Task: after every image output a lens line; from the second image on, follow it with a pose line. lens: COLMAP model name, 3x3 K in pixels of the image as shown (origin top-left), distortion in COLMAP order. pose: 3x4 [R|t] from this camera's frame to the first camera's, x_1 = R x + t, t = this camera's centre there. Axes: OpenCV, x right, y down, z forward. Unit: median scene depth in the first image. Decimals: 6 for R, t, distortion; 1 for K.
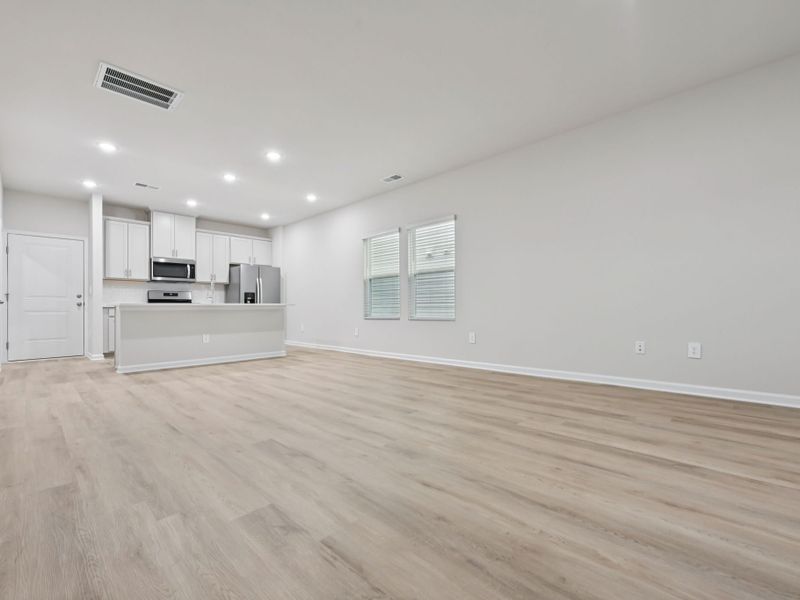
lens RADIAL K [[357.4, 0, 398.4], [0, 357.4, 301.8], [0, 0, 1]] dist [-0.001565, -0.000569]
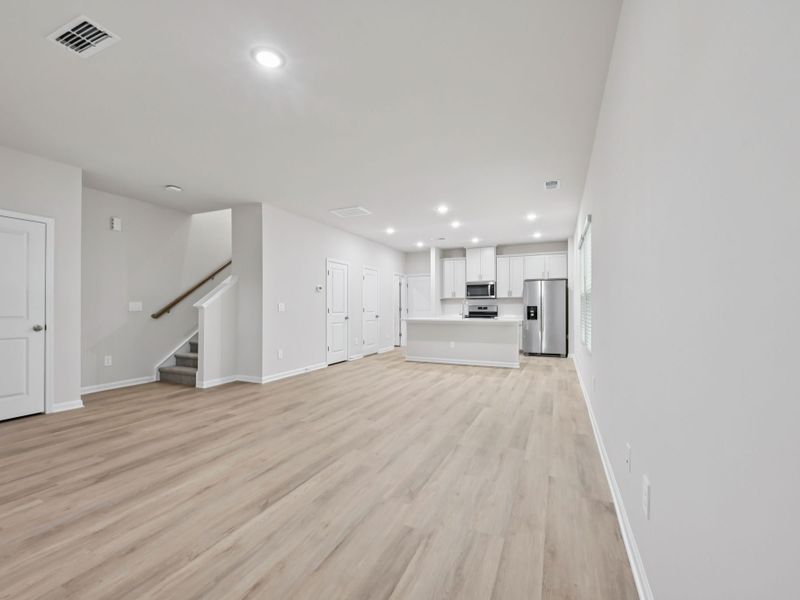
lens RADIAL K [[357.4, 0, 398.4], [0, 357.4, 301.8], [0, 0, 1]] dist [-0.001565, -0.000569]
pose [[0.335189, -0.005761, -0.942133, 1.340945], [0.015285, 0.999883, -0.000676, -0.123691], [0.942027, -0.014174, 0.335238, 0.677716]]
